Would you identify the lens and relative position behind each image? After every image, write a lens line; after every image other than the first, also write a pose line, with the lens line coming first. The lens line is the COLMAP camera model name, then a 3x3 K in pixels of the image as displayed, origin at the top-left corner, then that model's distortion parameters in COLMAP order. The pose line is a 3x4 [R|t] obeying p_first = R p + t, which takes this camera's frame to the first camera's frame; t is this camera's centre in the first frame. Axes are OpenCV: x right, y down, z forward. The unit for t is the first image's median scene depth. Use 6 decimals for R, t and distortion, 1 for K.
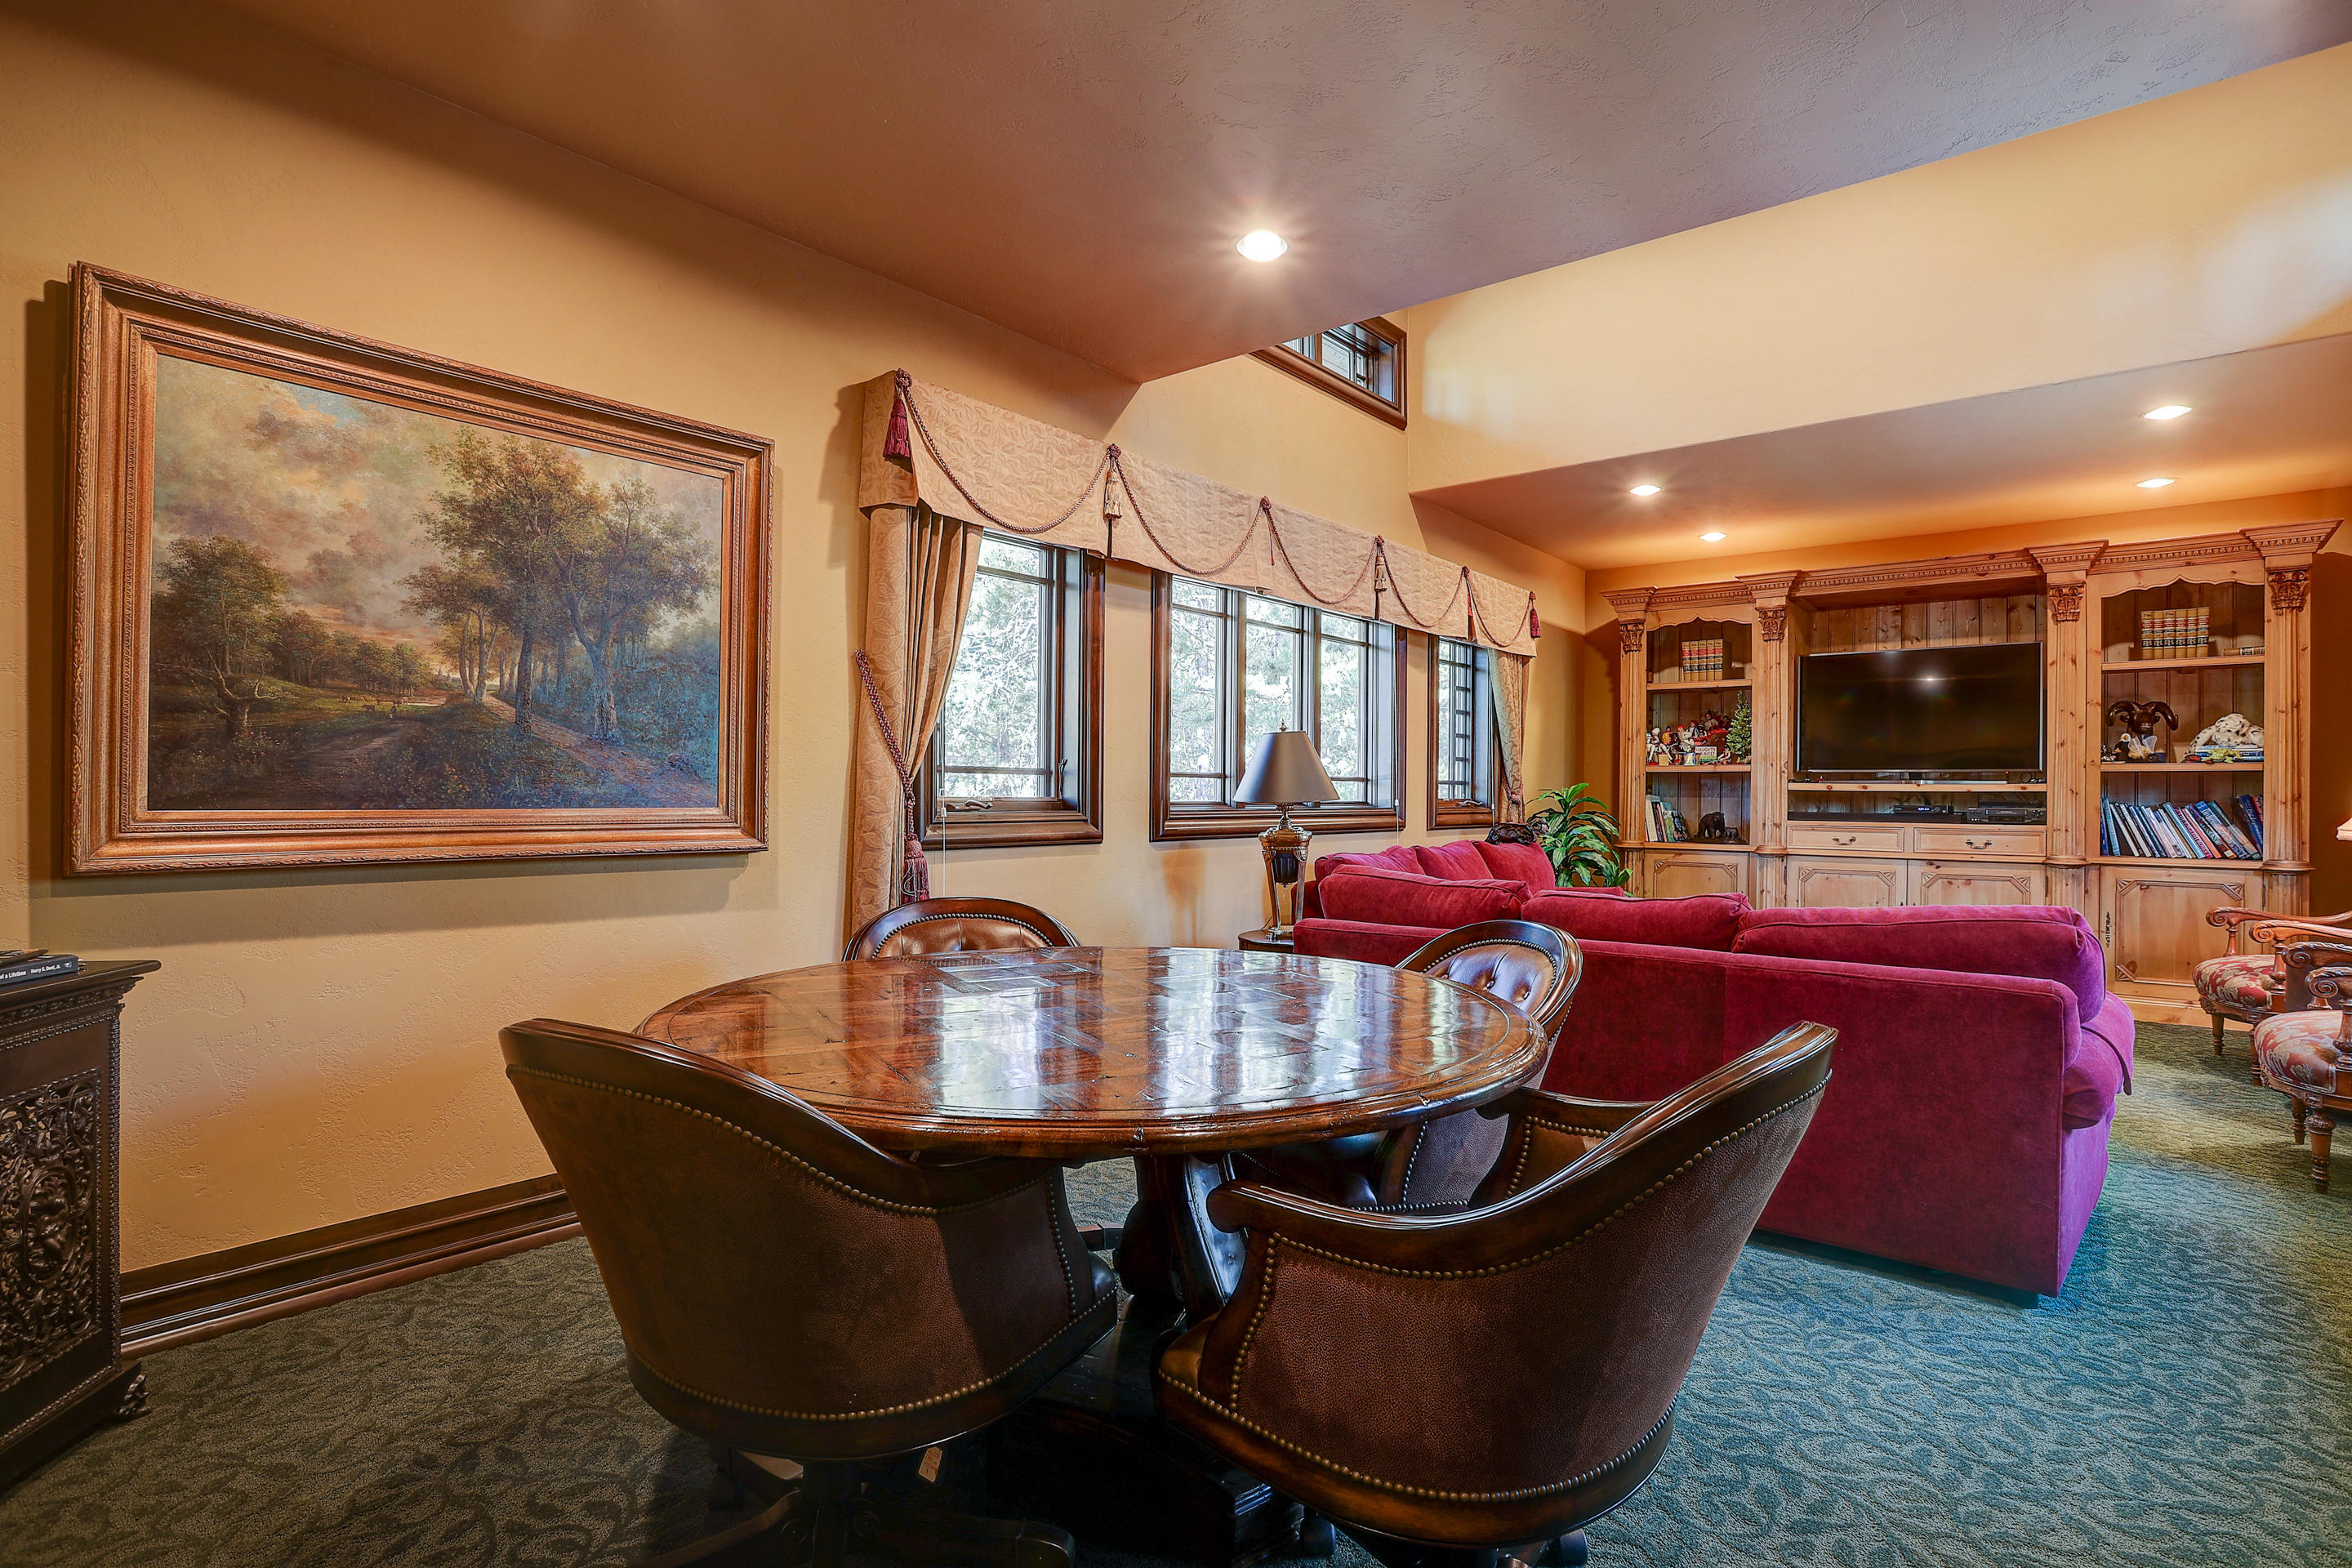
lens RADIAL K [[1140.0, 0, 1195.3], [0, 1140.0, 791.0], [0, 0, 1]] dist [-0.075761, 0.031417]
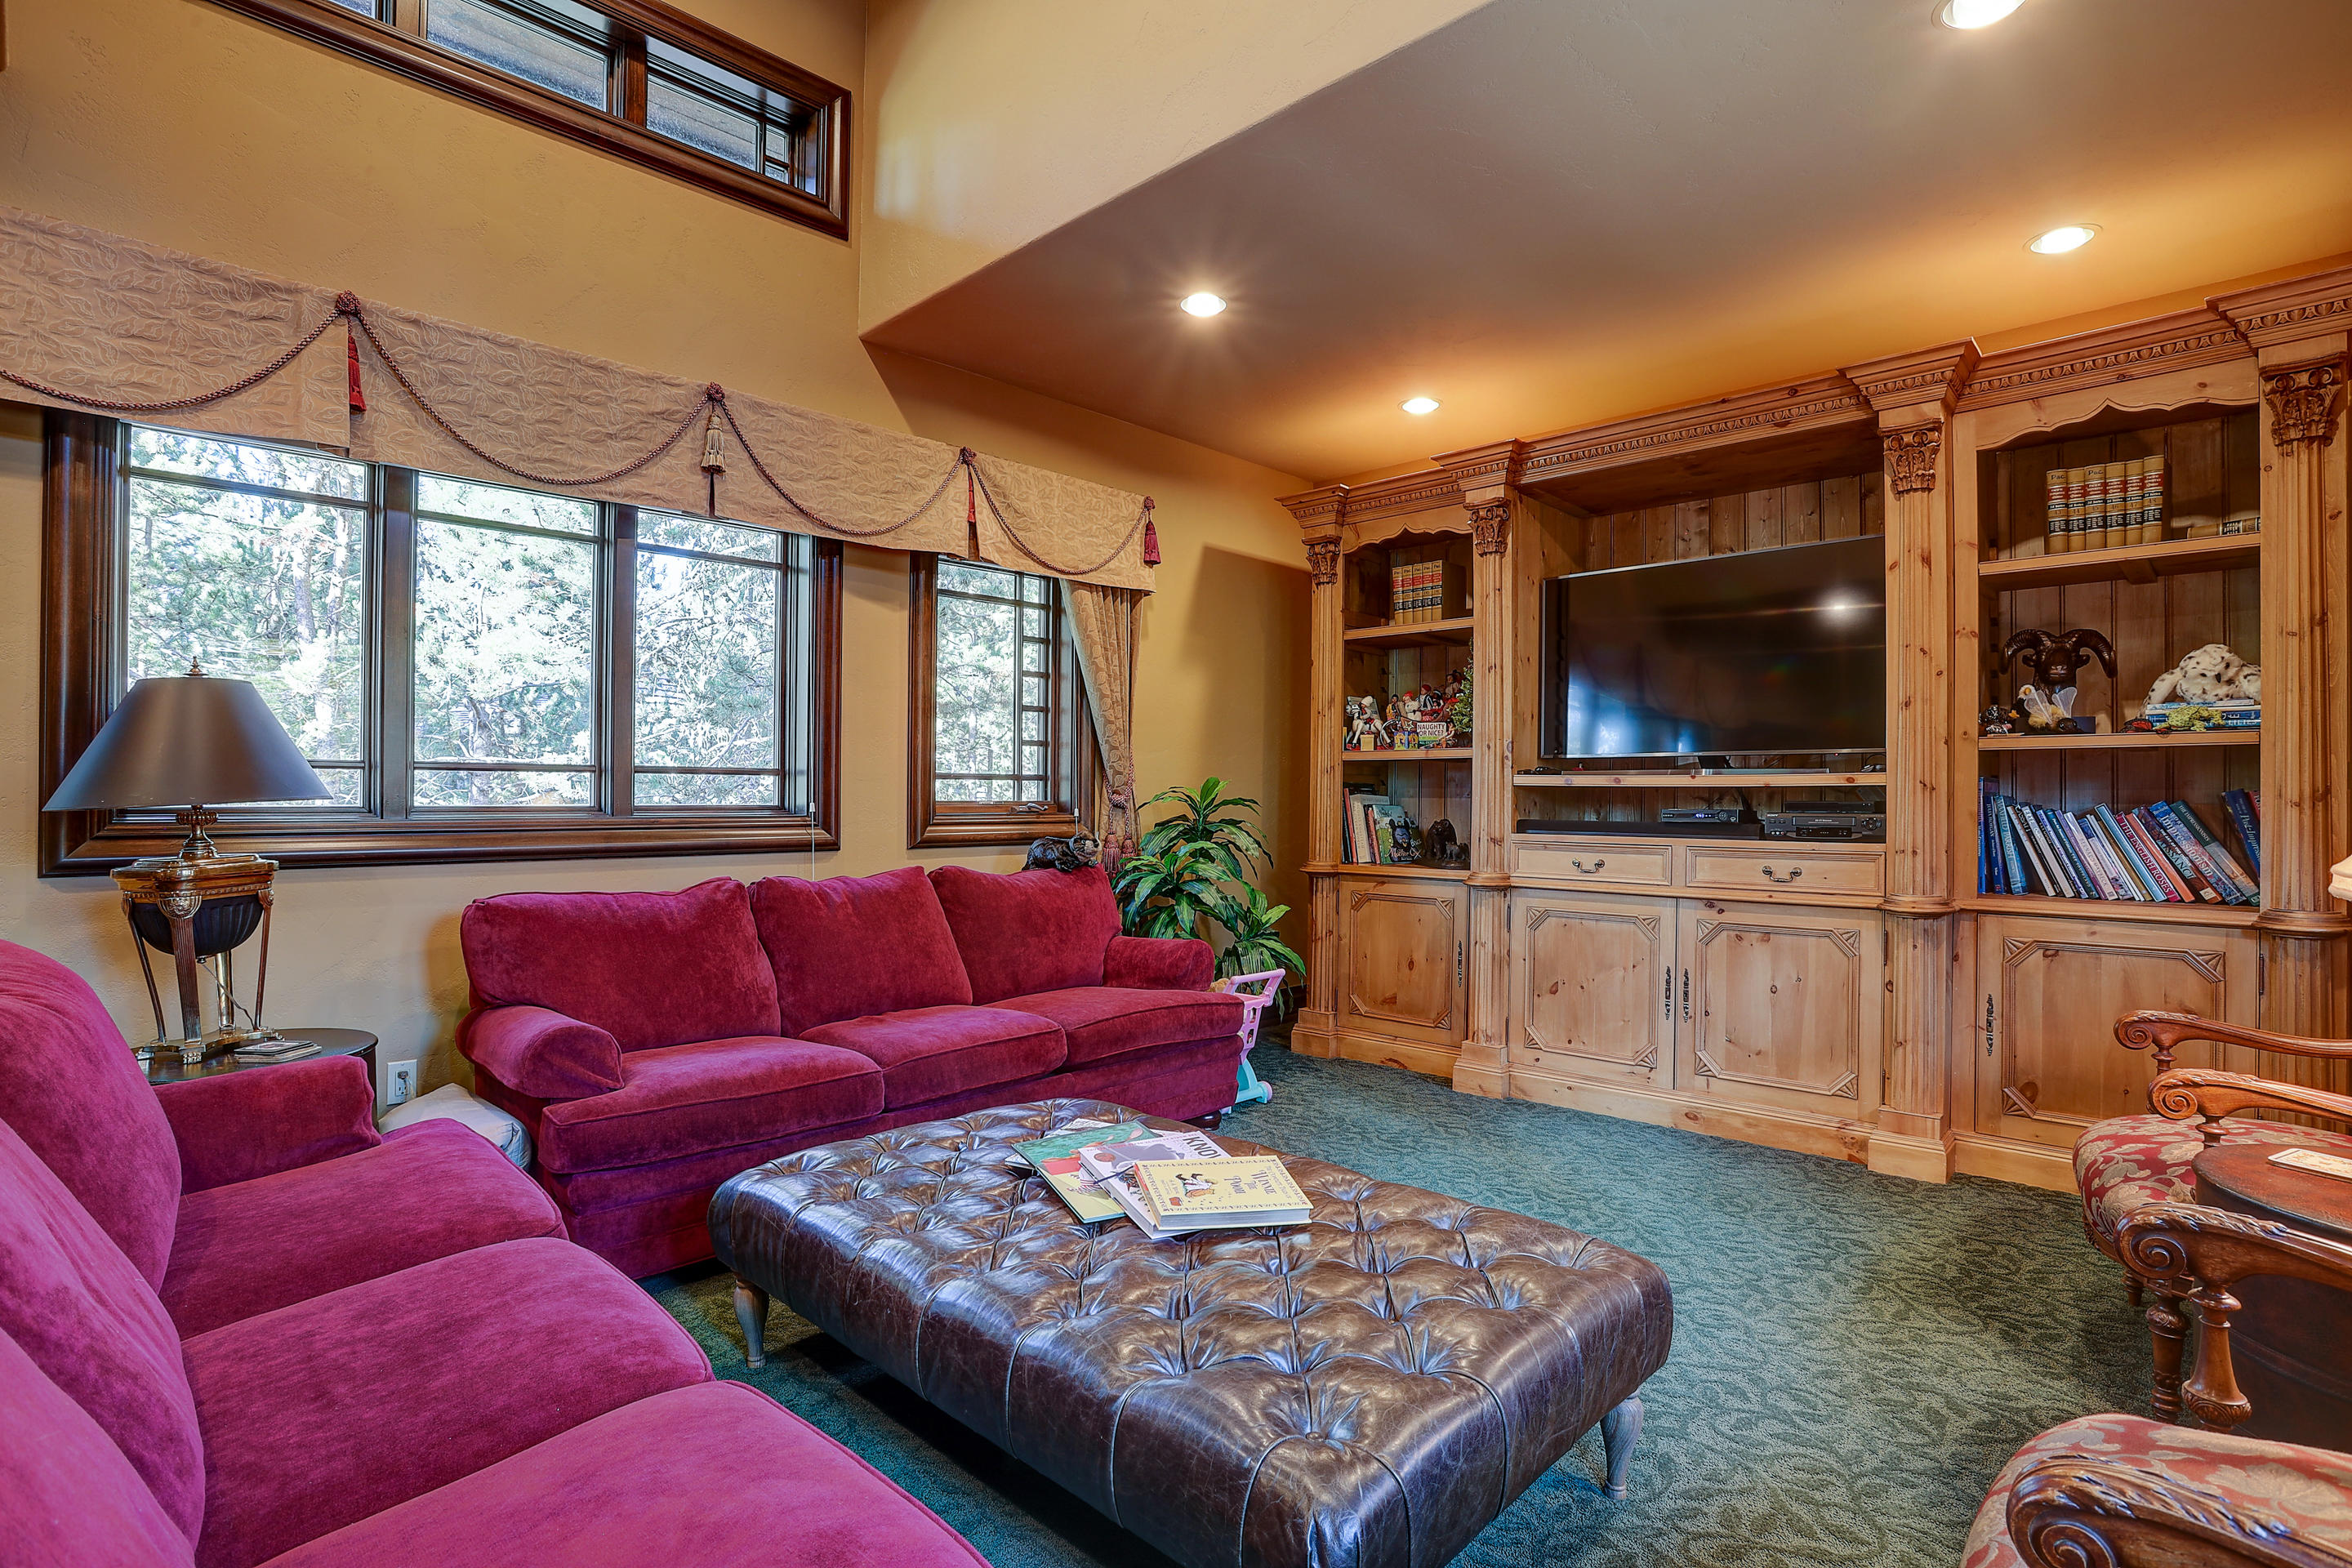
lens RADIAL K [[1140.0, 0, 1195.3], [0, 1140.0, 791.0], [0, 0, 1]] dist [-0.075761, 0.031417]
pose [[0.997400, -0.004844, -0.071905, 0.448110], [0.004757, 0.999988, -0.001383, 0.002418], [0.071911, 0.001038, 0.997411, 0.384237]]
